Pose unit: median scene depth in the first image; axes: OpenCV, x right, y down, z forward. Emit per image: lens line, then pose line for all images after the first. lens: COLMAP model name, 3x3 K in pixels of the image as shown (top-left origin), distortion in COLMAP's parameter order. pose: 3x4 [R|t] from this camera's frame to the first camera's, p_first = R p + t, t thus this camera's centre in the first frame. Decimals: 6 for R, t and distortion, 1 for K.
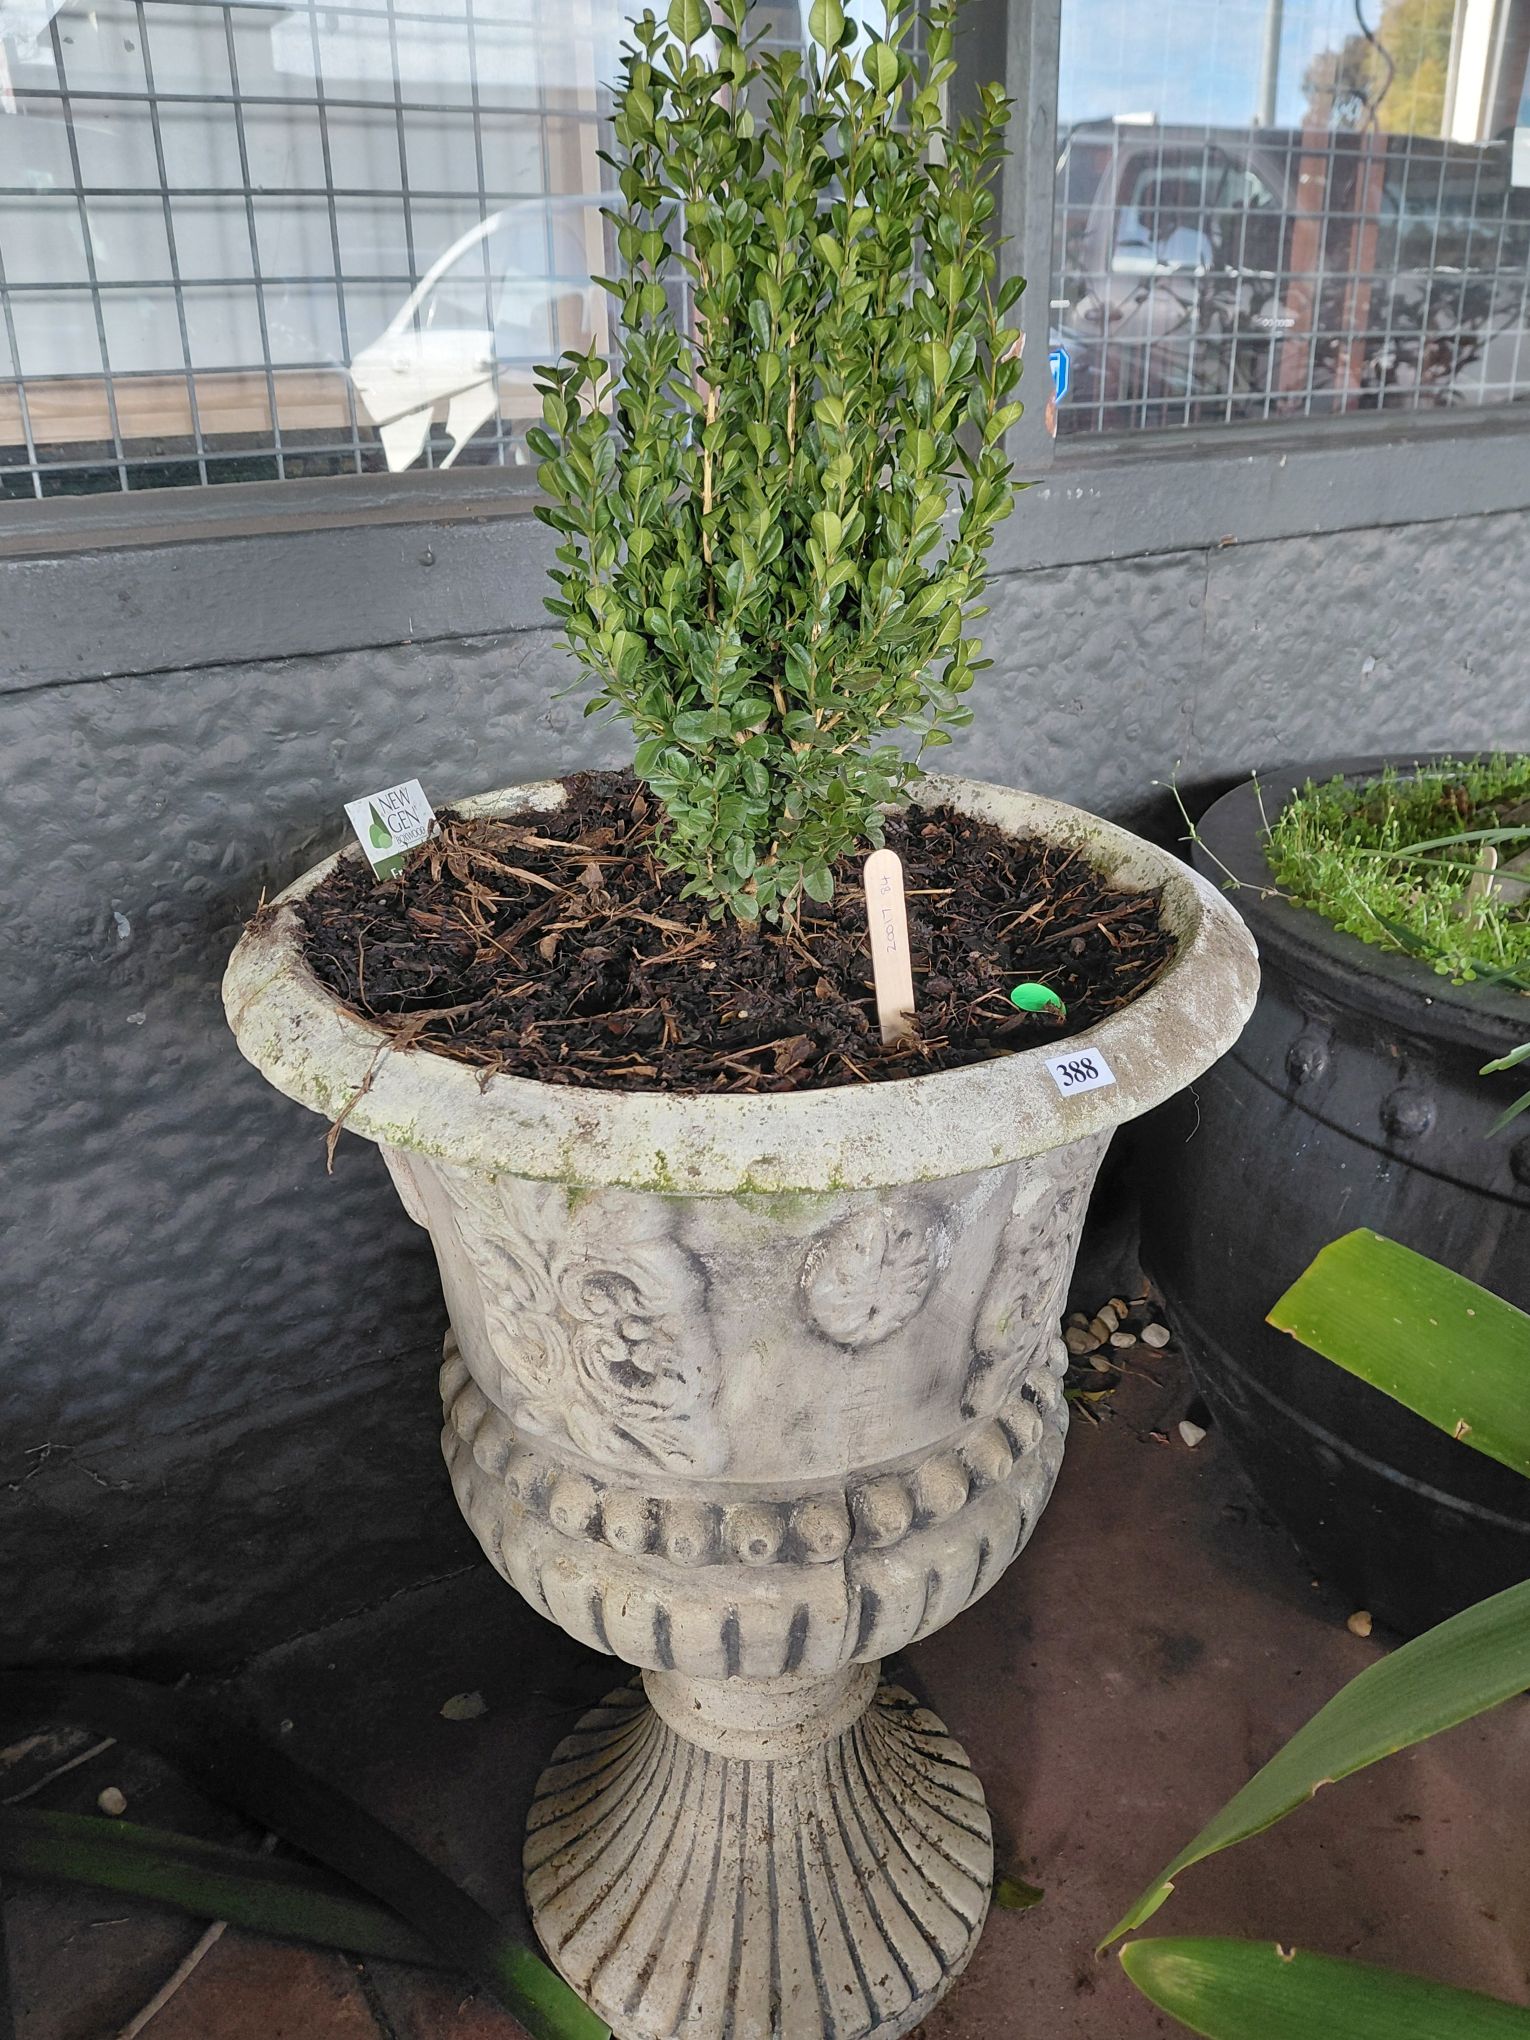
lens RADIAL K [[1648.1, 0, 768.9], [0, 1648.1, 1024.4], [0, 0, 1]] dist [0.044586, -0.094426]
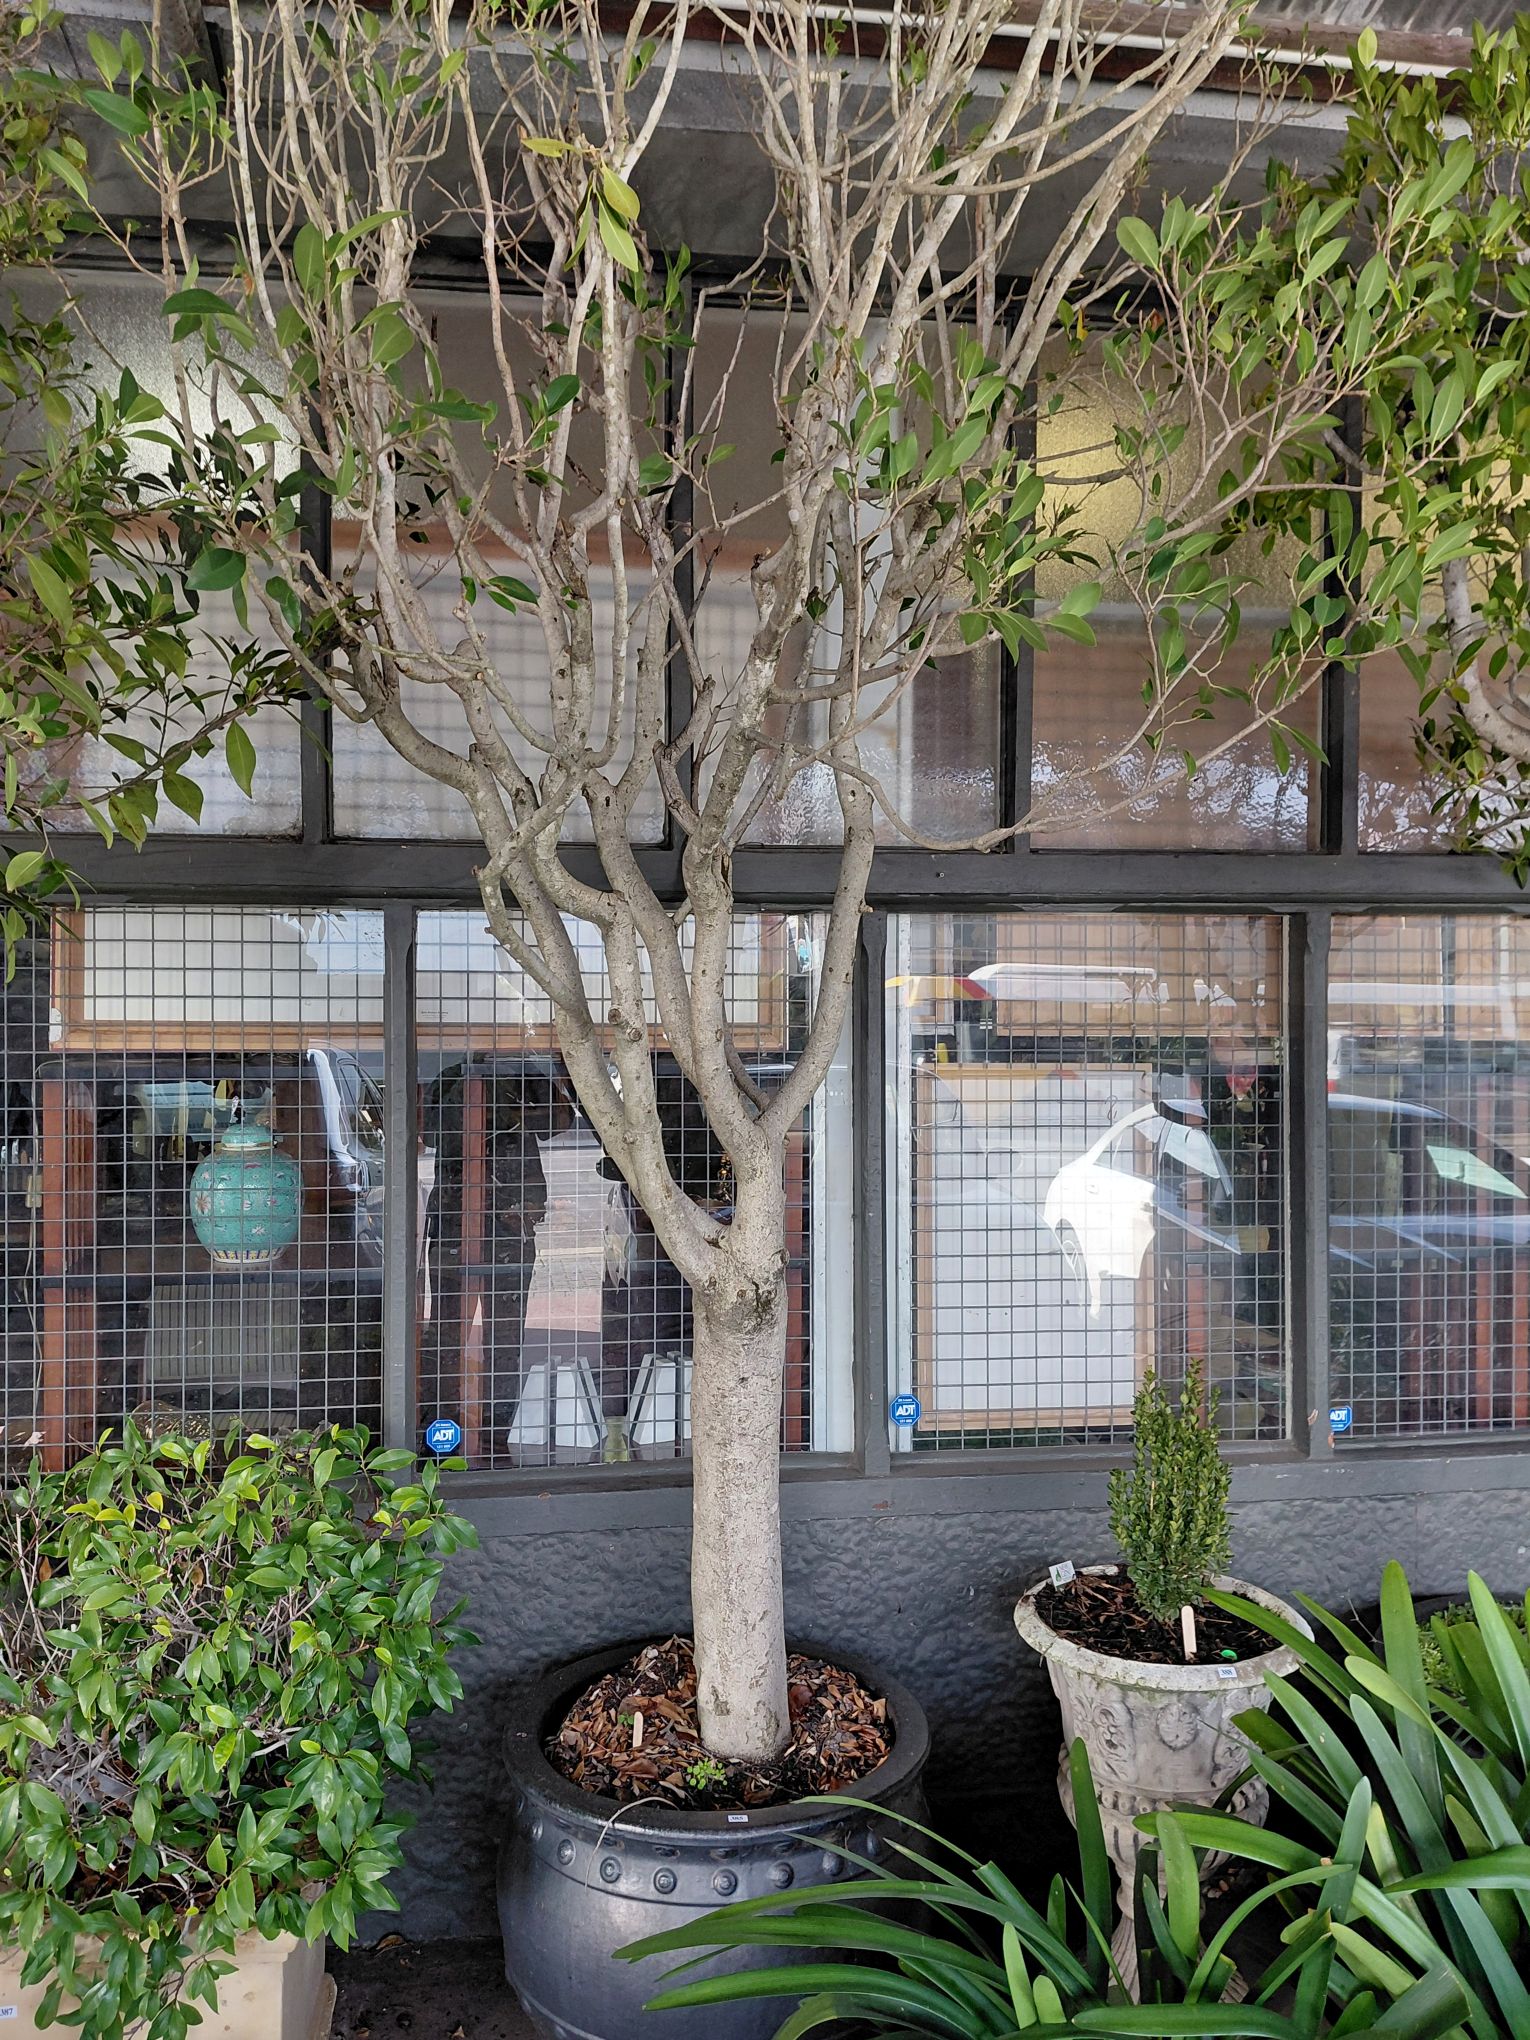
lens RADIAL K [[1648.1, 0, 759.8], [0, 1648.1, 1008.3], [0, 0, 1]] dist [0.044586, -0.094426]
pose [[0.917712, 0.018283, -0.396826, 0.550861], [-0.174099, 0.916405, -0.360404, 0.153138], [0.357065, 0.399834, 0.844179, -2.655304]]
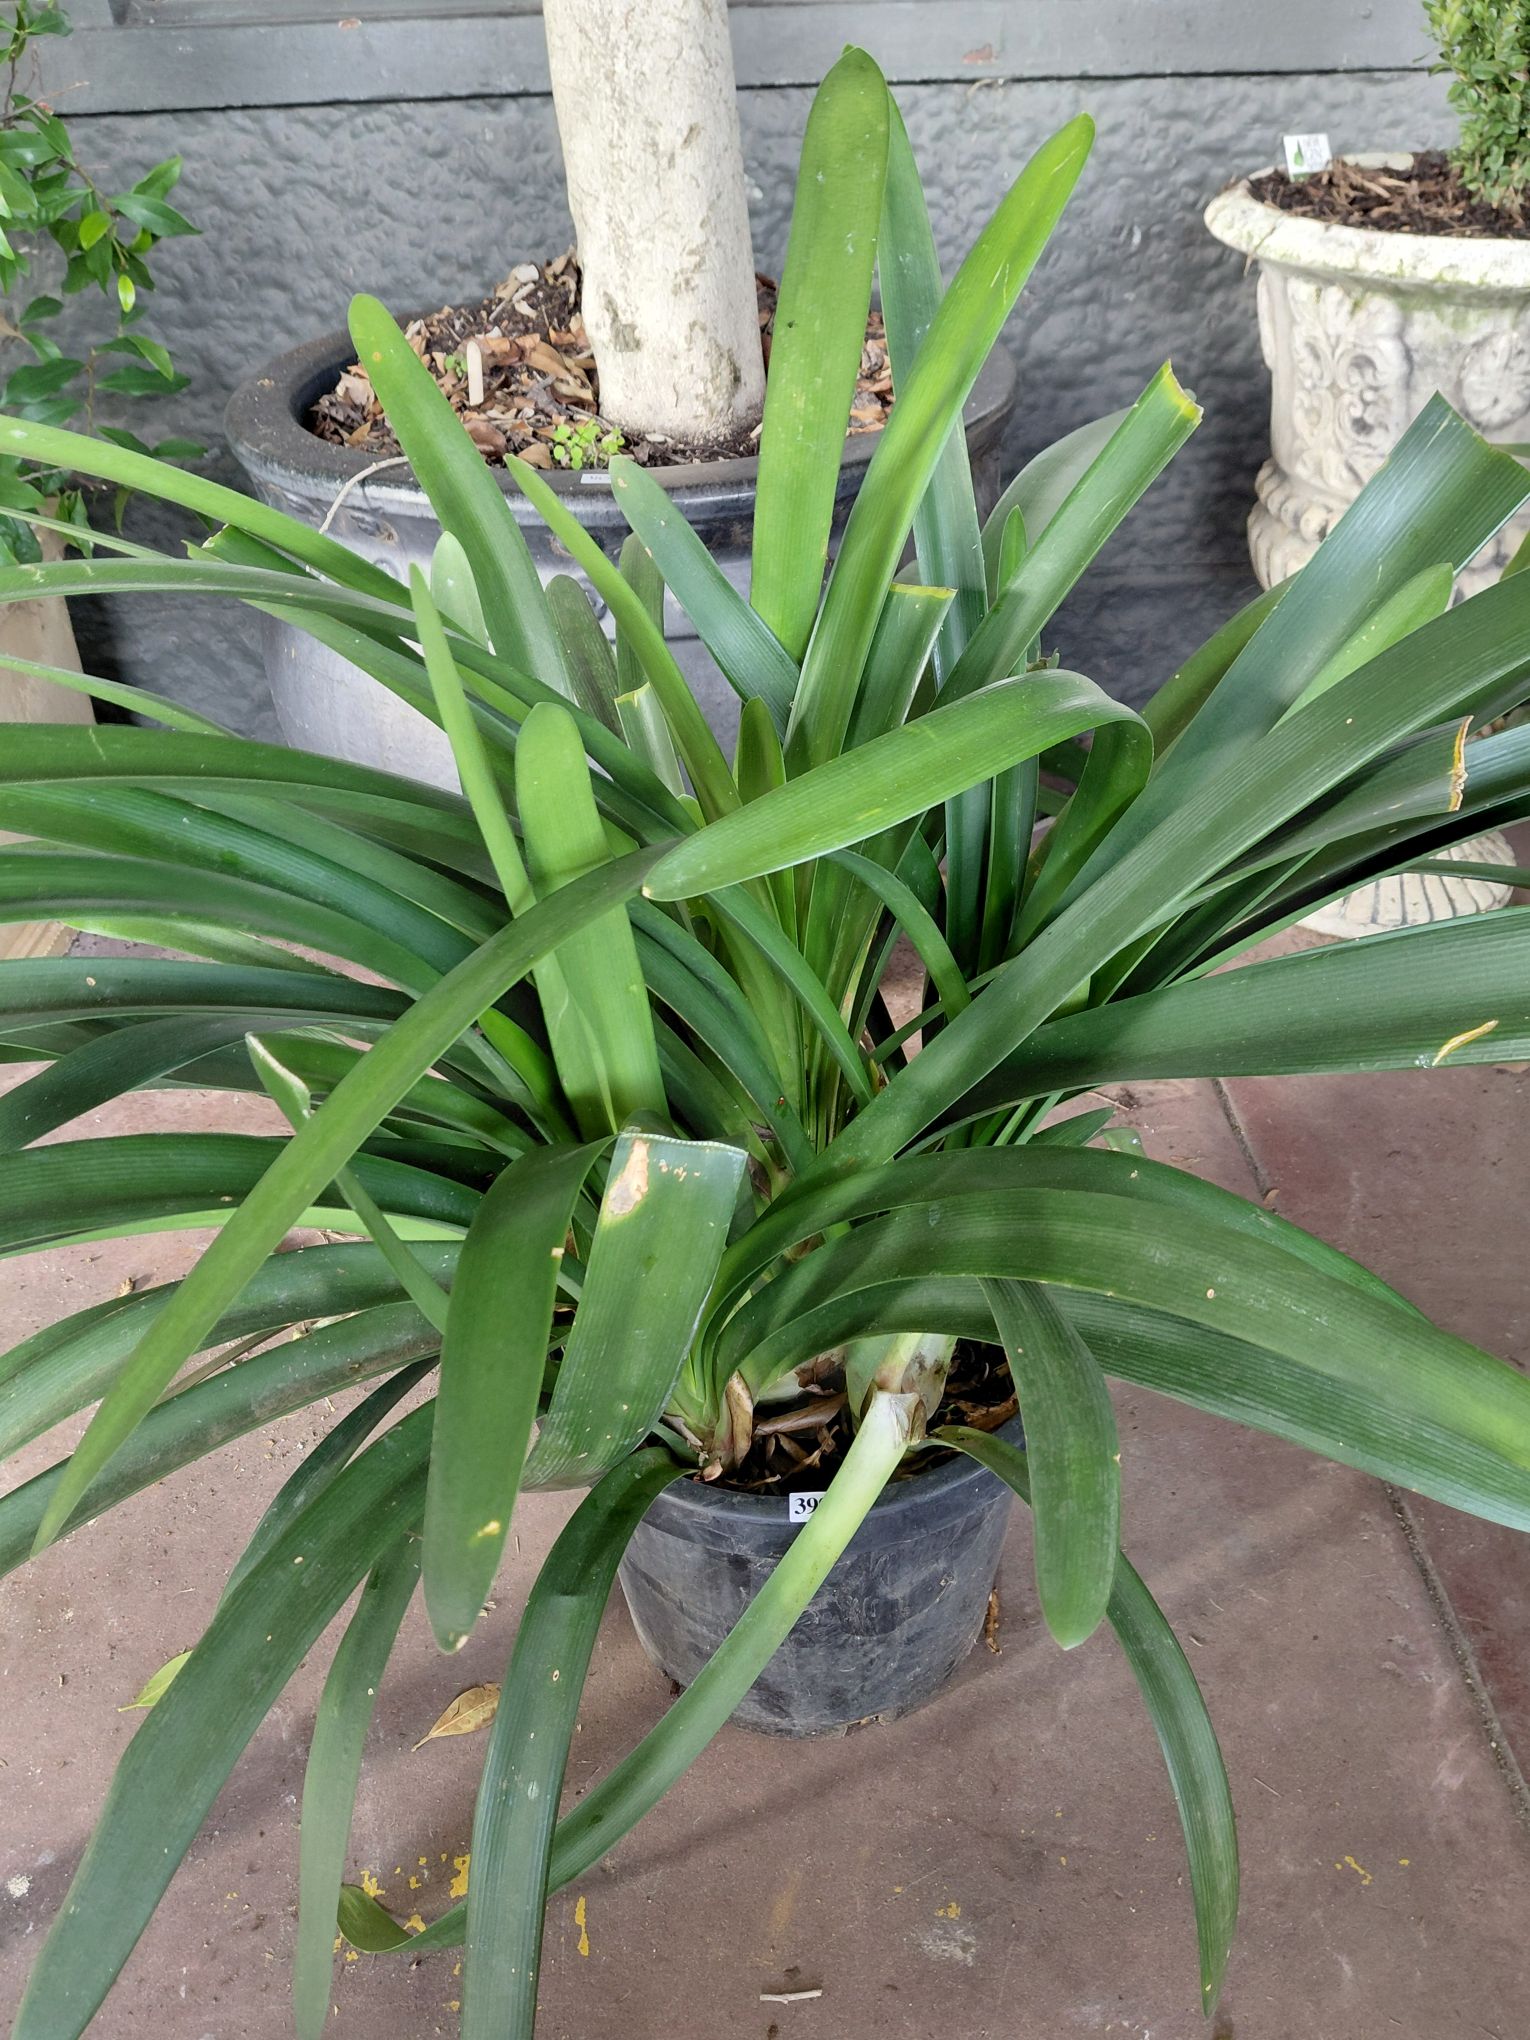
lens RADIAL K [[1648.1, 0, 778.6], [0, 1648.1, 1012.9], [0, 0, 1]] dist [0.044586, -0.094426]
pose [[0.871638, 0.268266, -0.410220, 0.271090], [-0.187058, 0.955645, 0.227489, 0.488996], [0.453053, -0.121553, 0.883158, -1.009947]]
